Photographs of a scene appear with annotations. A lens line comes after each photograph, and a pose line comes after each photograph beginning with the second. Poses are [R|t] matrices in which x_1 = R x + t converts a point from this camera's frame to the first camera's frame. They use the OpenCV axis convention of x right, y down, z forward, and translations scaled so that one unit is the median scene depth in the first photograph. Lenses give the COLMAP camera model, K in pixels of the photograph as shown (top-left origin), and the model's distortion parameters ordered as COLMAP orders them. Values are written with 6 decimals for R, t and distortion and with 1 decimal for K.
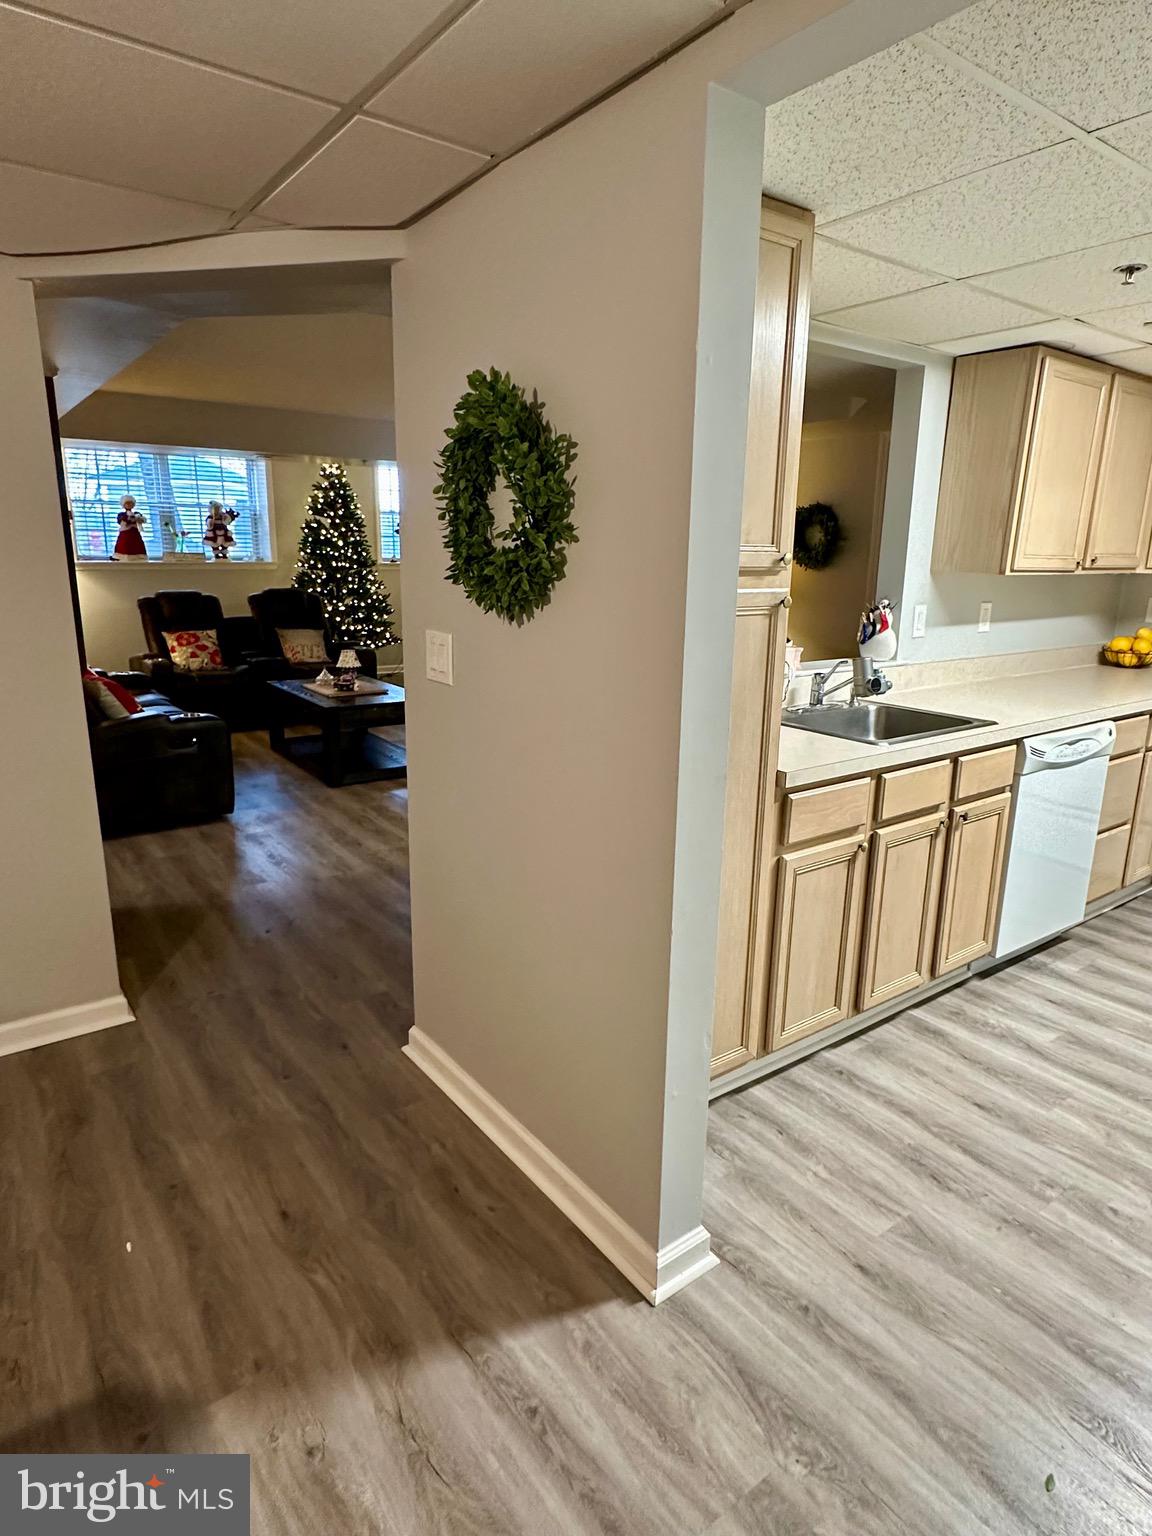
lens RADIAL K [[888.7, 0, 576.0], [0, 888.7, 768.0], [0, 0, 1]] dist [0.001594, 0.000876]
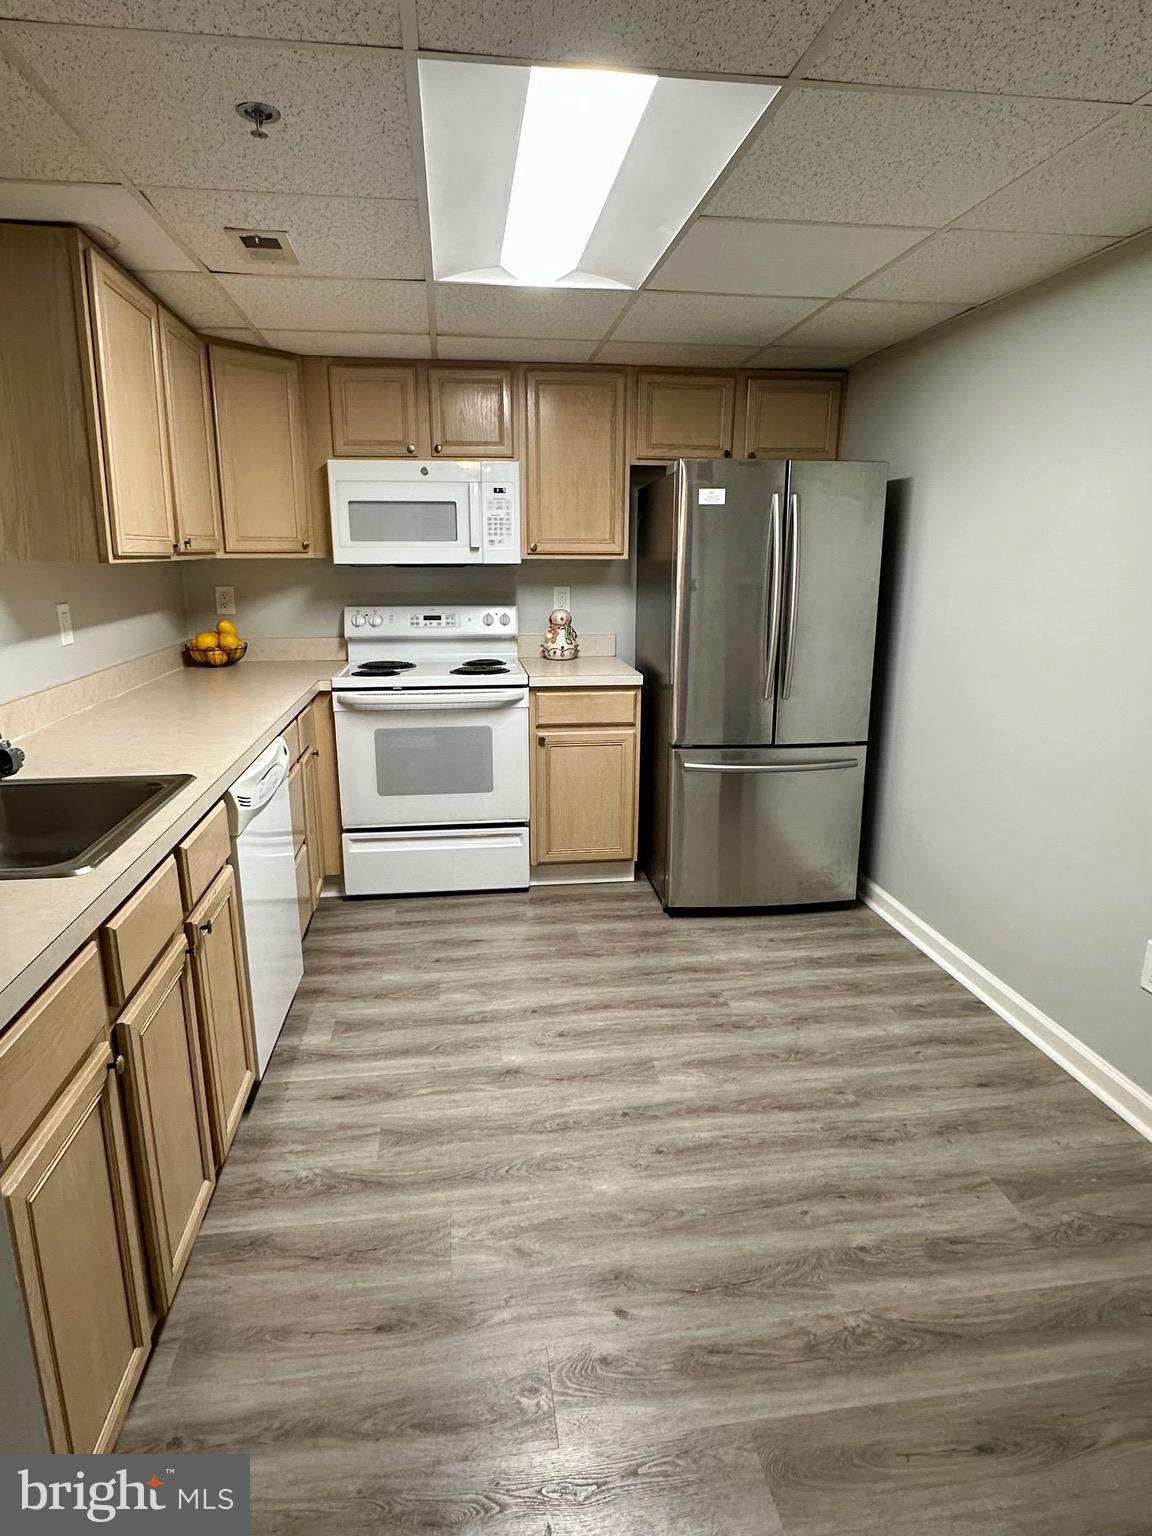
lens RADIAL K [[888.7, 0, 576.0], [0, 888.7, 768.0], [0, 0, 1]] dist [0.001594, 0.000876]
pose [[0.477363, -0.224946, 0.849425, 0.028238], [0.217646, 0.966824, 0.133722, -0.079092], [-0.851325, 0.121040, 0.510485, 0.368441]]
